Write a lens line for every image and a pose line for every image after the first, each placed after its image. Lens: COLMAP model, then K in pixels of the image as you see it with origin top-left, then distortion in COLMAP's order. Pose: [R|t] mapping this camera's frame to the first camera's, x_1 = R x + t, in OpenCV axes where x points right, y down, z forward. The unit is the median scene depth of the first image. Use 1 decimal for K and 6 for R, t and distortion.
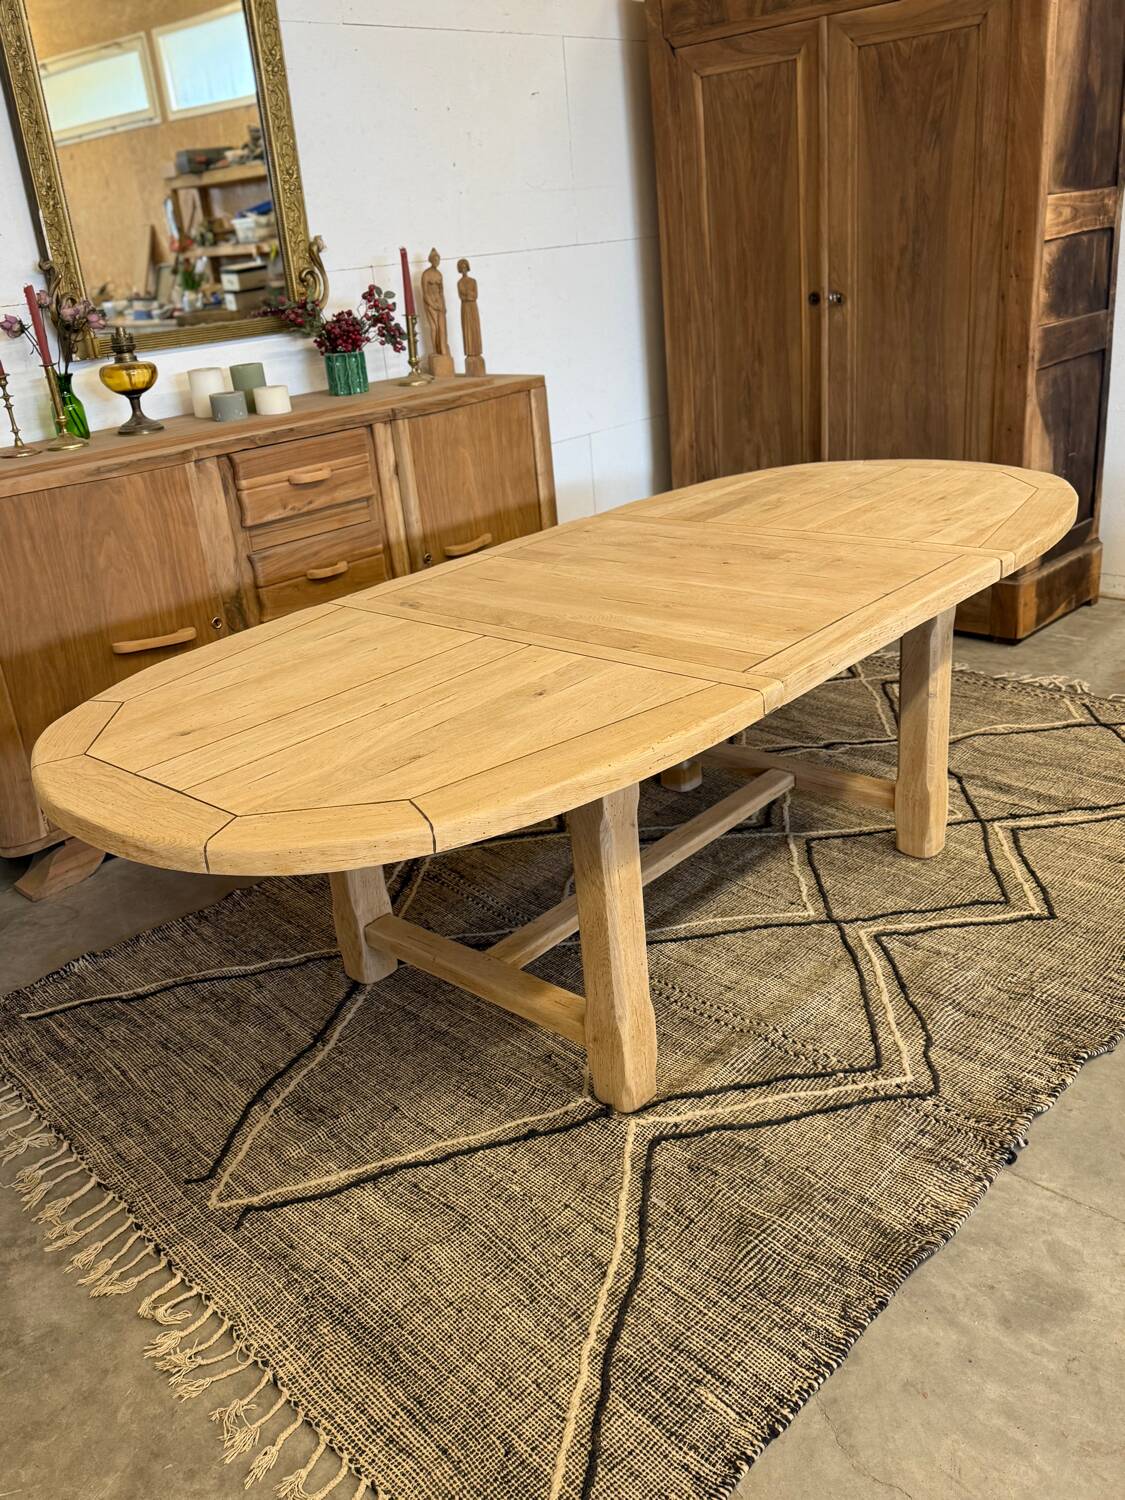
lens RADIAL K [[1205.5, 0, 565.6], [0, 1205.5, 743.5], [0, 0, 1]] dist [0.151153, -0.320742]
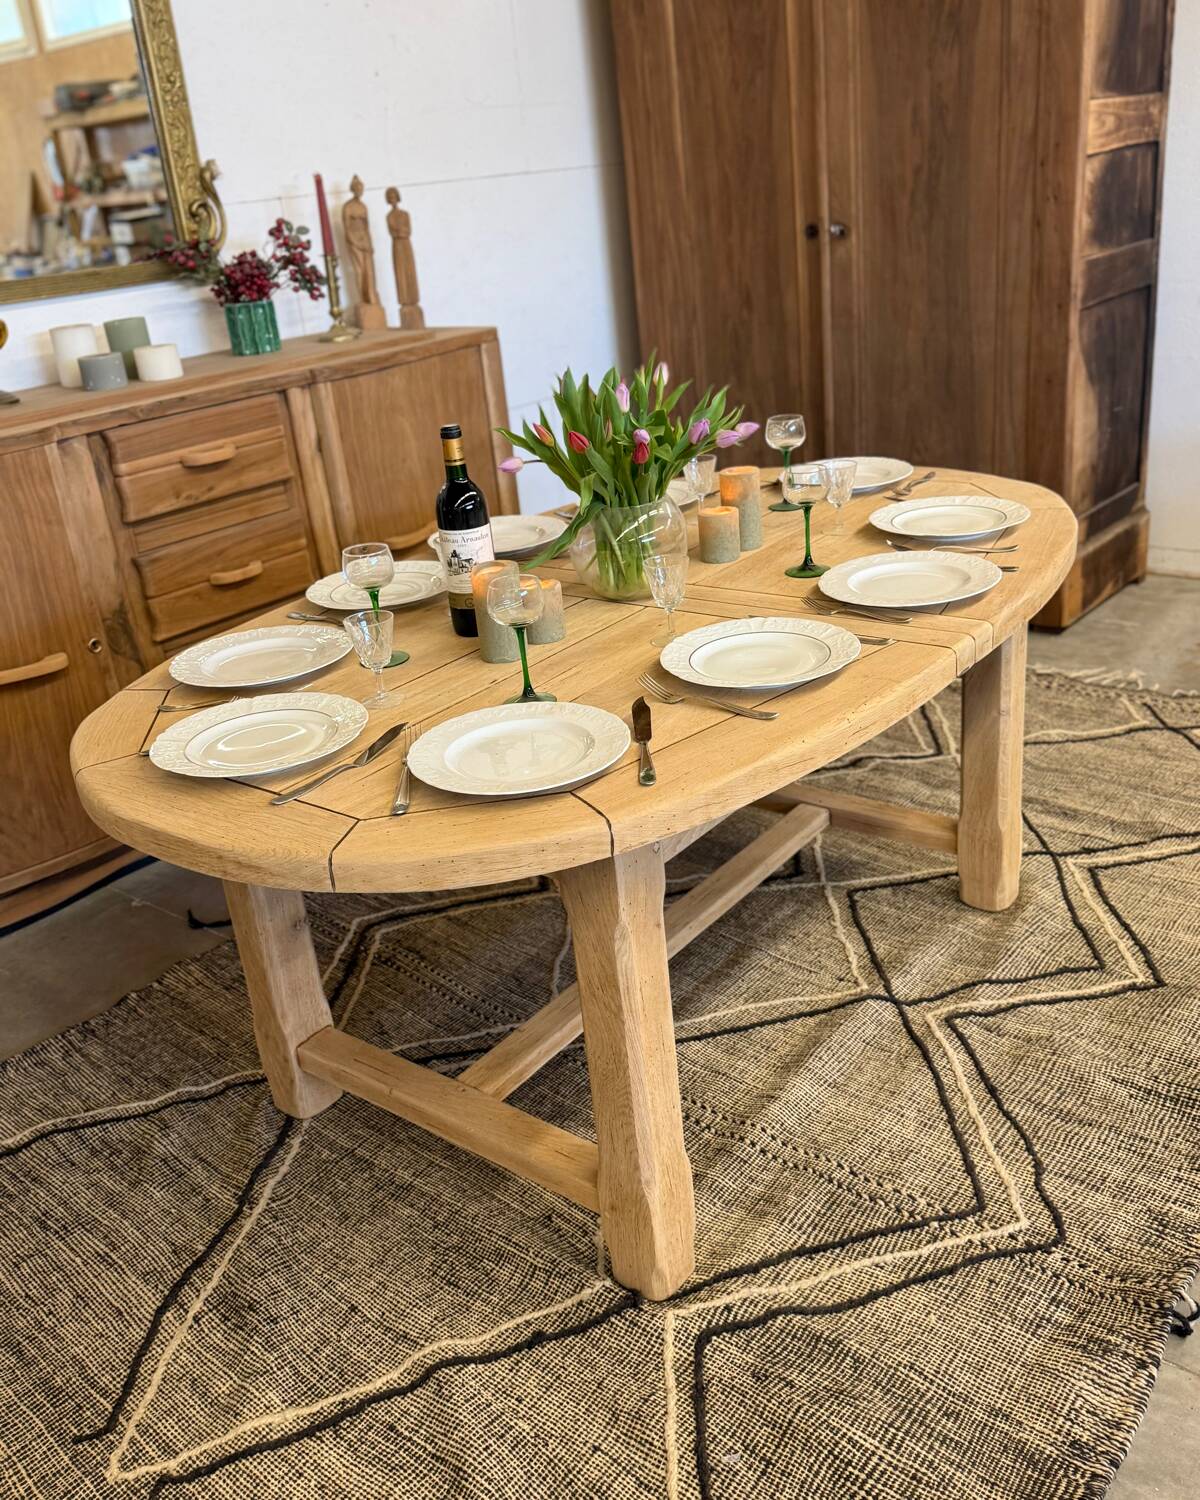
lens RADIAL K [[1298.3, 0, 604.0], [0, 1298.3, 749.2], [0, 0, 1]] dist [0.119711, -0.231308]
pose [[0.997408, -0.038300, 0.060910, -0.013113], [0.037599, 0.999213, 0.012621, -0.031647], [-0.061345, -0.010298, 0.998063, 0.136107]]
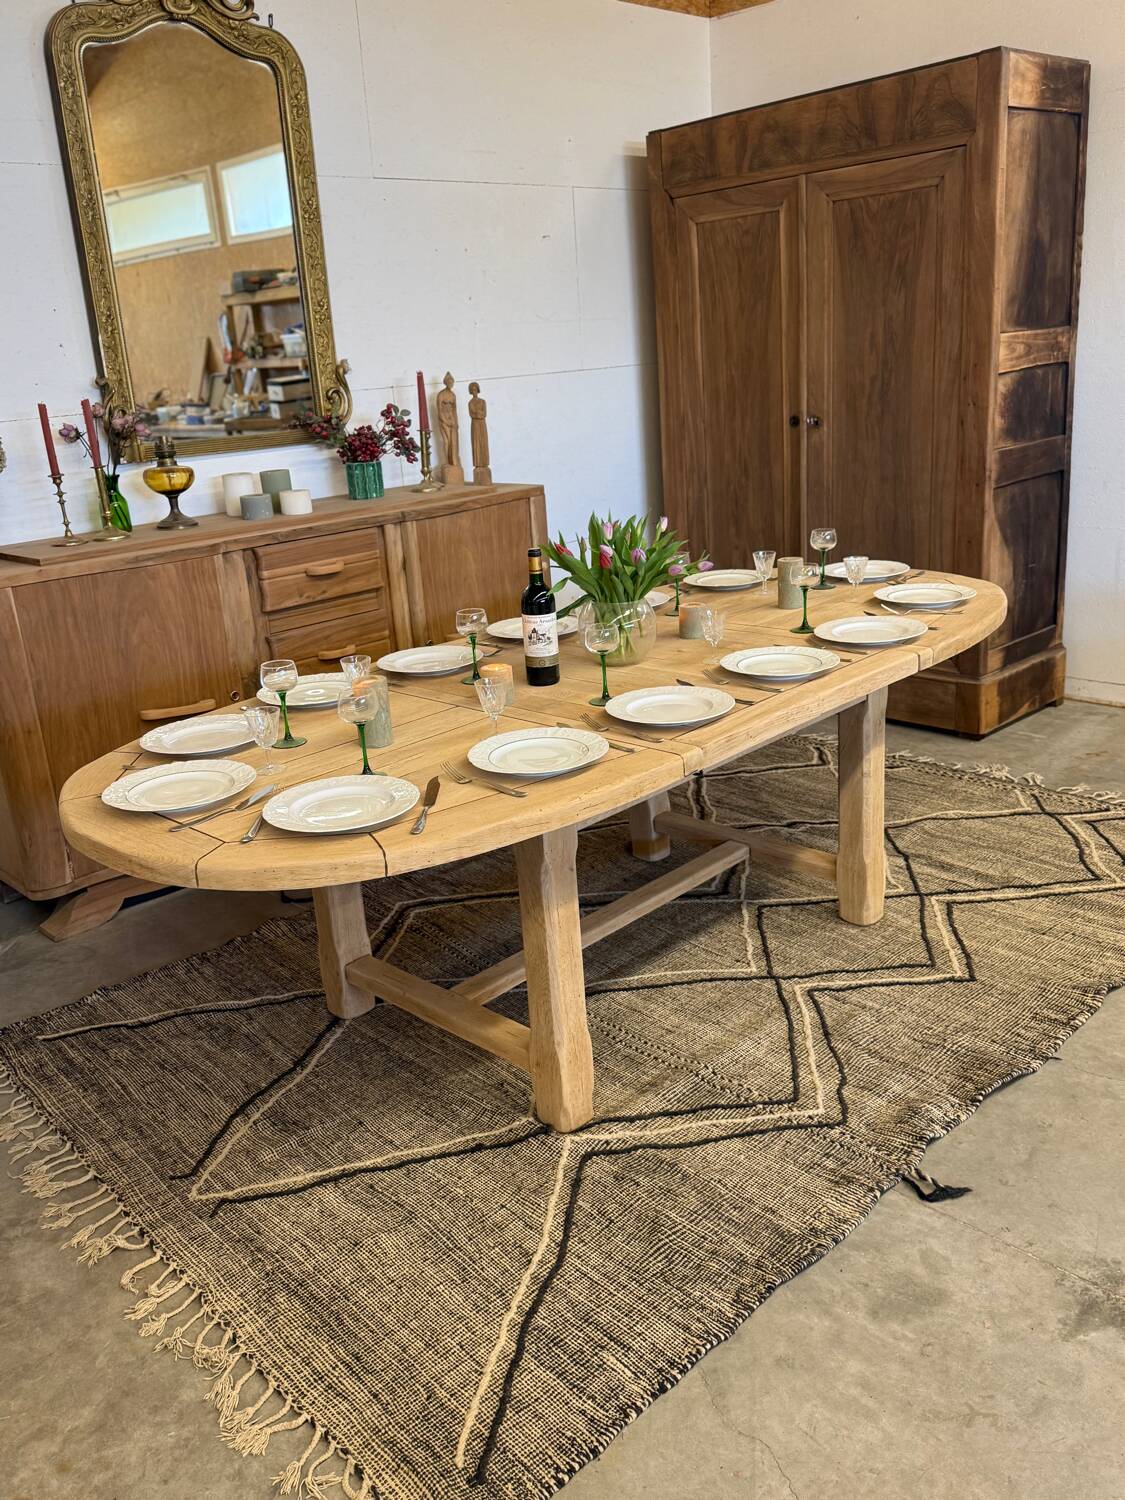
lens RADIAL K [[1206.9, 0, 555.0], [0, 1206.9, 740.4], [0, 0, 1]] dist [0.145367, -0.291901]
pose [[0.999009, 0.027525, -0.034989, 0.048595], [-0.030358, 0.996072, -0.083181, 0.026244], [0.032562, 0.084161, 0.995920, -0.100293]]
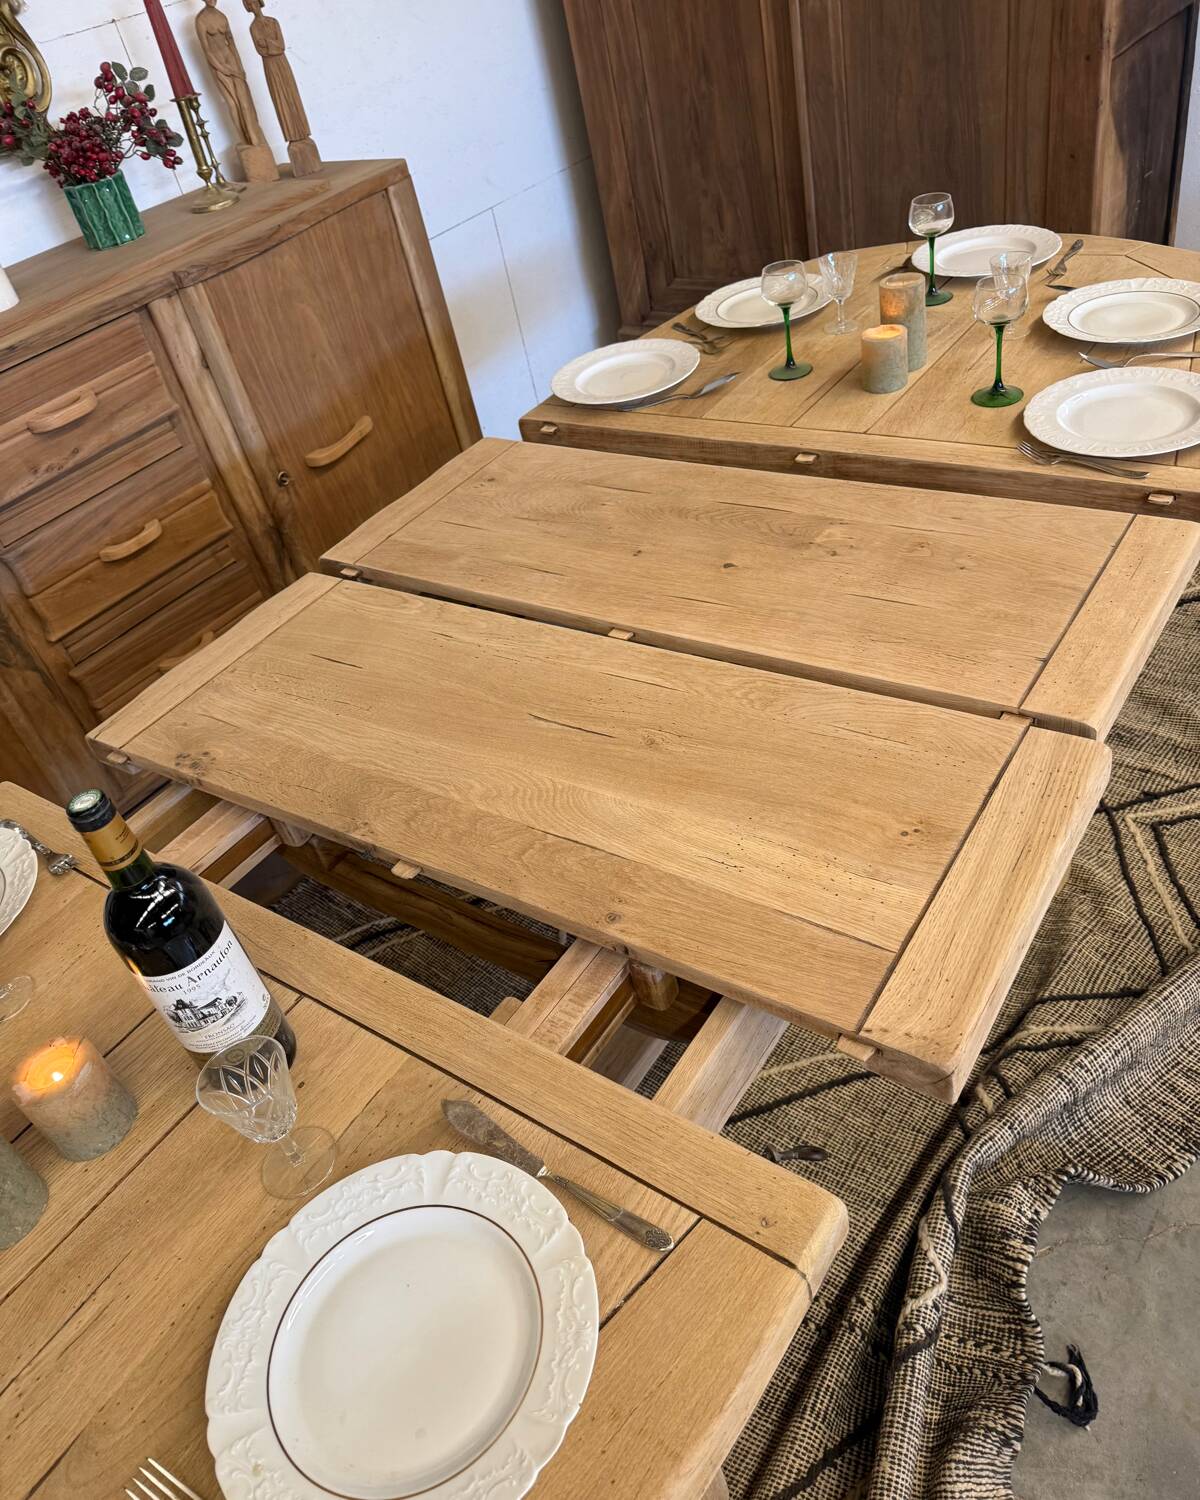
lens RADIAL K [[1134.1, 0, 608.9], [0, 1134.1, 747.9], [0, 0, 1]] dist [-0.002308, -0.002947]
pose [[0.988379, -0.150621, 0.020521, 0.042122], [0.139555, 0.952596, 0.270343, -0.185043], [-0.060267, -0.264338, 0.962545, 0.380155]]
